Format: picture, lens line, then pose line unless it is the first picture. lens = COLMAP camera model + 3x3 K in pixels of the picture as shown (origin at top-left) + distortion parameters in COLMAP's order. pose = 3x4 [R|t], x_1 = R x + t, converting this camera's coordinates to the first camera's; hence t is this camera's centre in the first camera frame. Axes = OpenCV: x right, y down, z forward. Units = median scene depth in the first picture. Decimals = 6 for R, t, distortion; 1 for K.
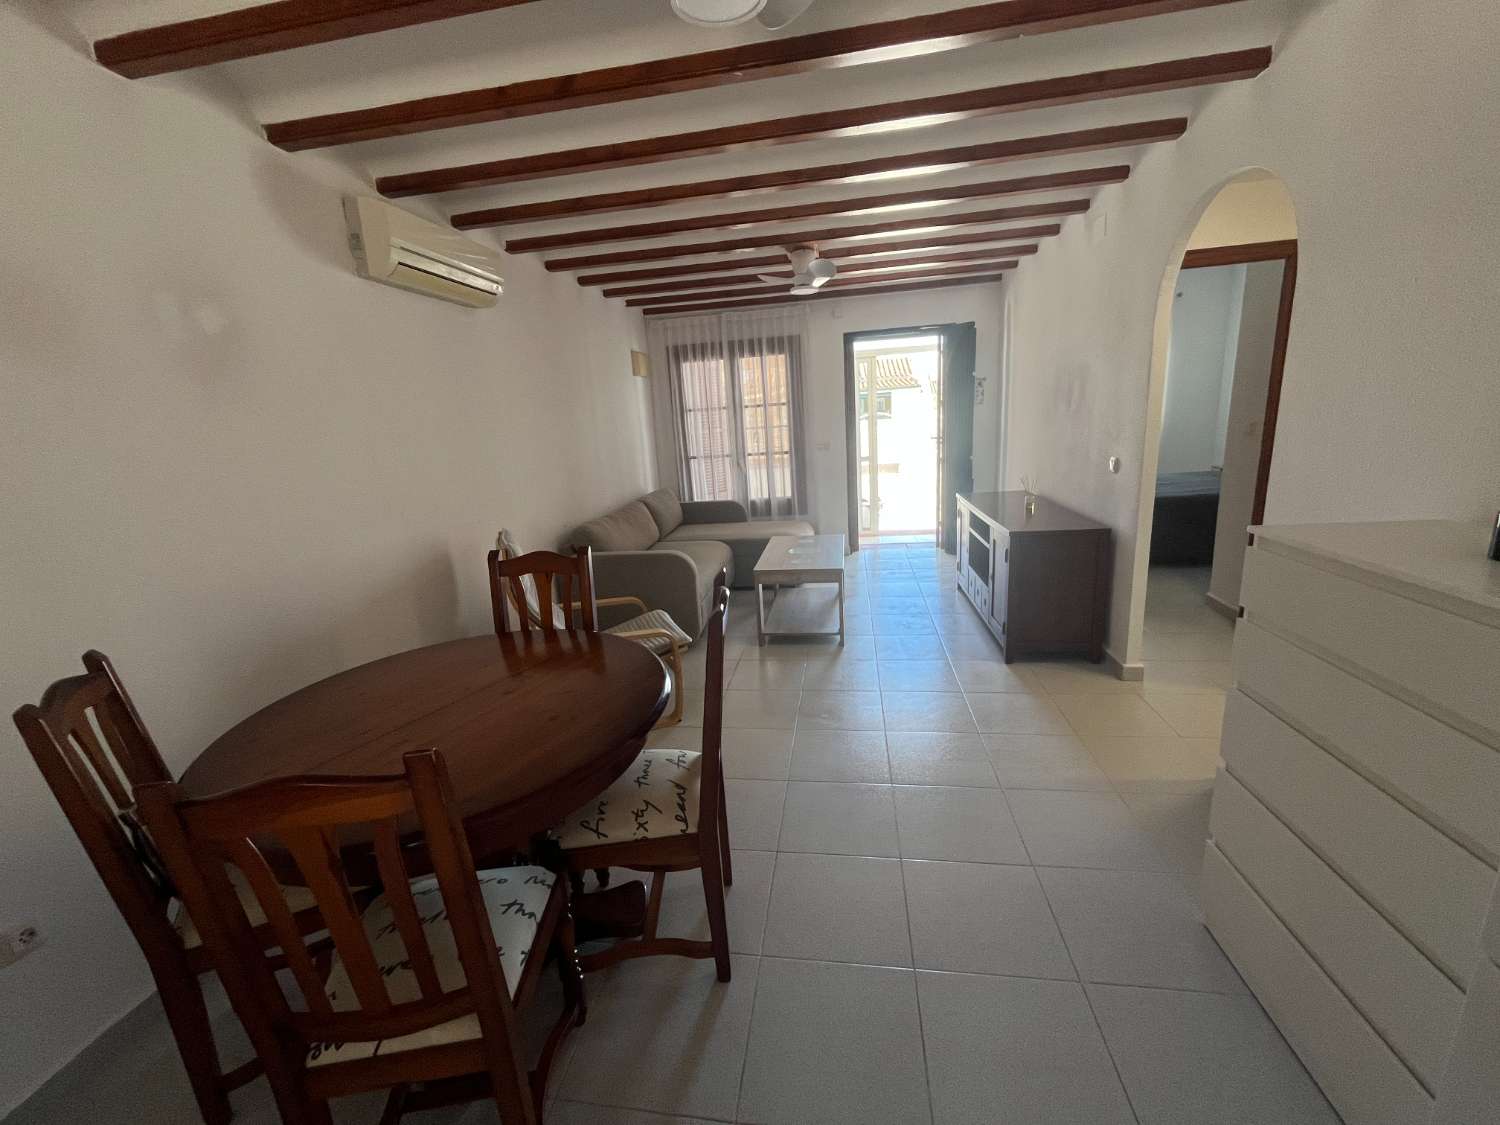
lens RADIAL K [[608.8, 0, 756.6], [0, 608.8, 564.0], [0, 0, 1]] dist [-0.003886, 0.000232]
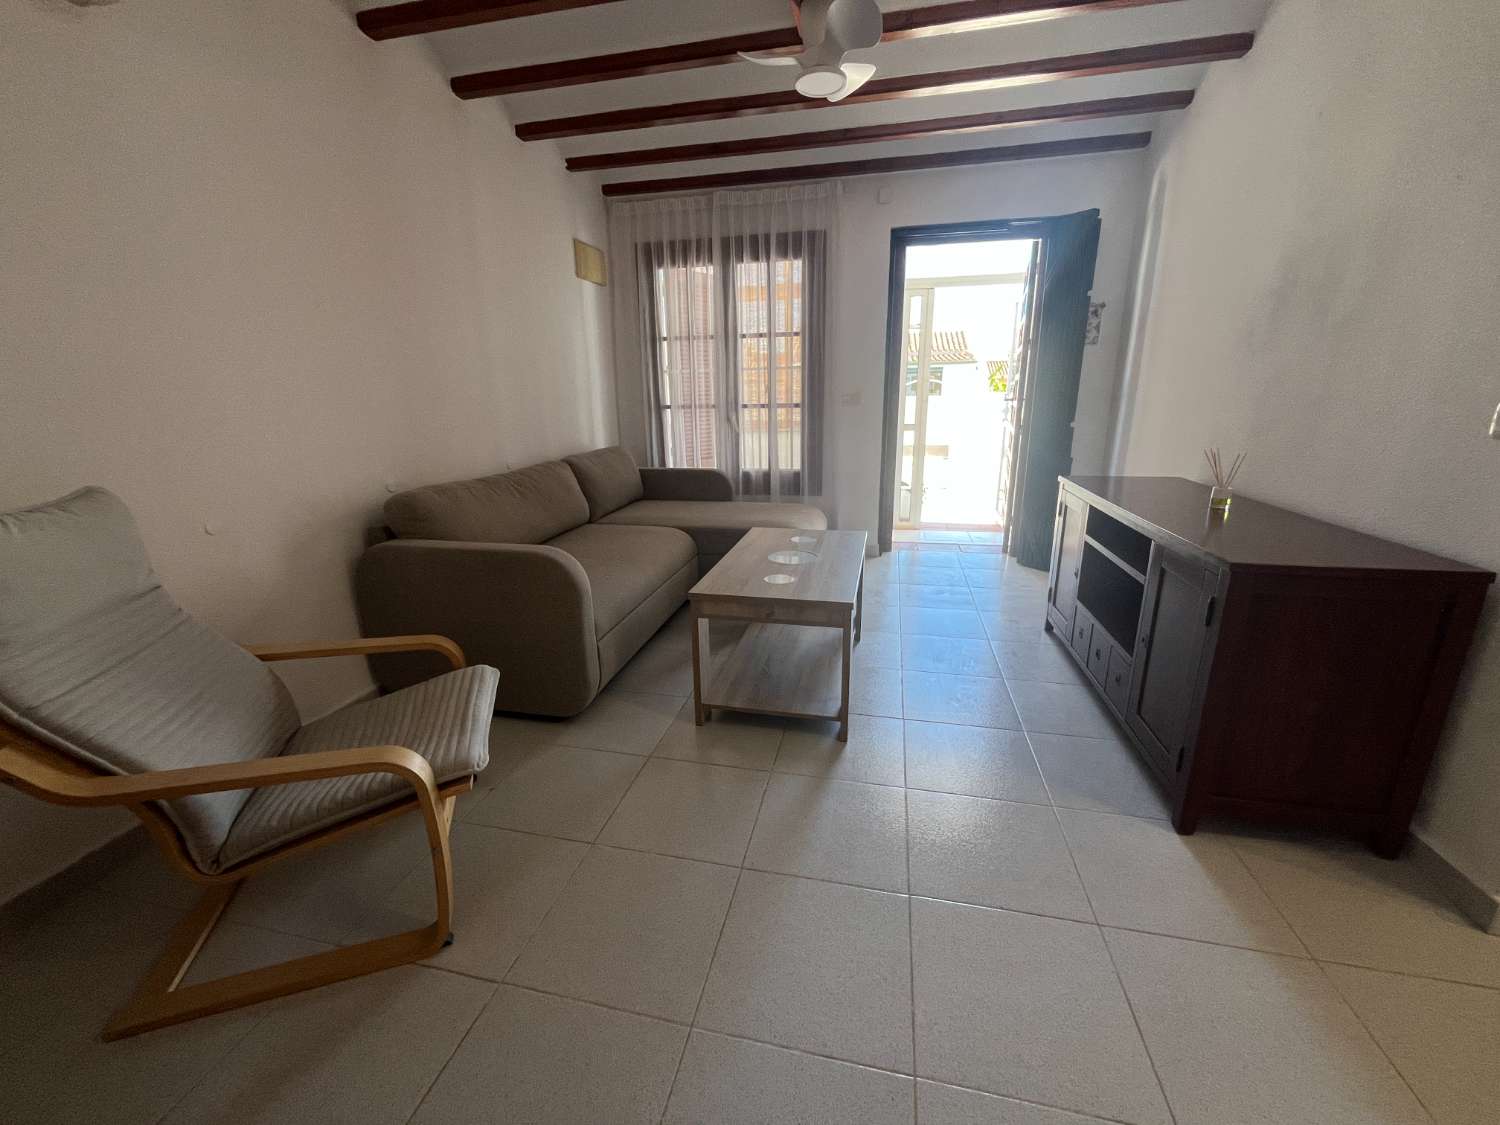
lens RADIAL K [[608.8, 0, 748.4], [0, 608.8, 561.6], [0, 0, 1]] dist [-0.003886, 0.000232]
pose [[0.995504, 0.066742, -0.067208, 0.054299], [-0.064468, 0.997290, 0.035453, -0.026289], [0.069392, -0.030961, 0.997109, 0.303366]]
